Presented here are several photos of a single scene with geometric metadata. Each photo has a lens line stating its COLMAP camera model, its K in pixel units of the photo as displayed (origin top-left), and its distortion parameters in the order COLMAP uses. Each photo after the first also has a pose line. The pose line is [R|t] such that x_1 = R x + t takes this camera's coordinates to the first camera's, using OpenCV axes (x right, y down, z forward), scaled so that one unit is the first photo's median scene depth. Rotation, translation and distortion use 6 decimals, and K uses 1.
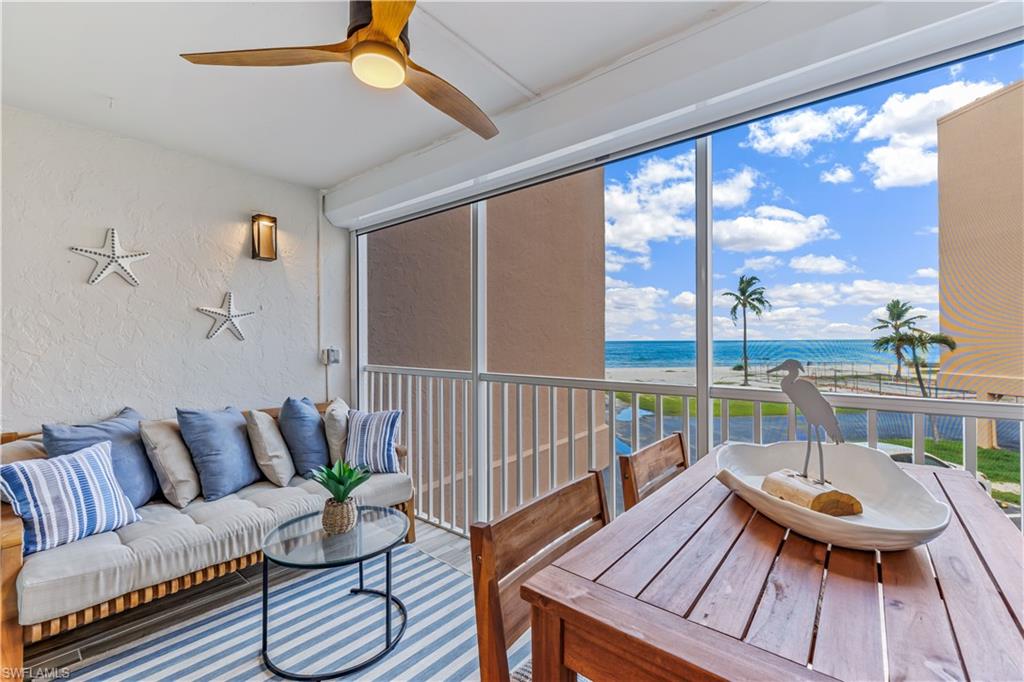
lens RADIAL K [[428.2, 0, 522.7], [0, 428.2, 338.6], [0, 0, 1]] dist [-0.003243, -0.000546]
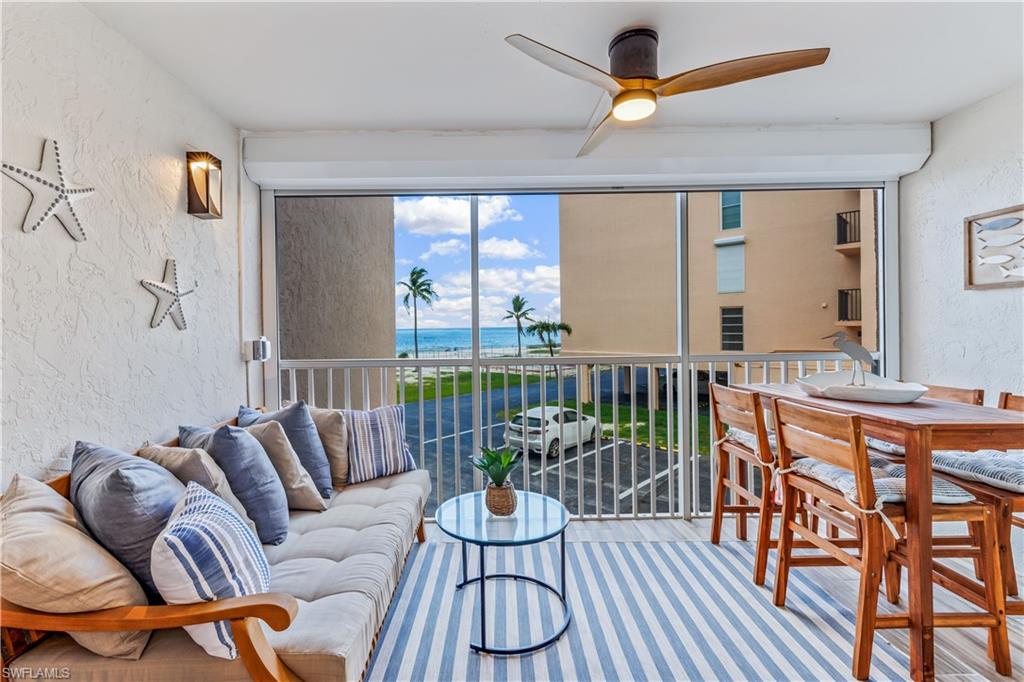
lens RADIAL K [[462.4, 0, 490.4], [0, 462.4, 328.1], [0, 0, 1]] dist [-0.000995, -0.000074]
pose [[0.772259, -0.008176, 0.635256, -0.681695], [0.007326, 0.999965, 0.003964, 0.001760], [-0.635266, 0.001592, 0.772292, 0.097268]]
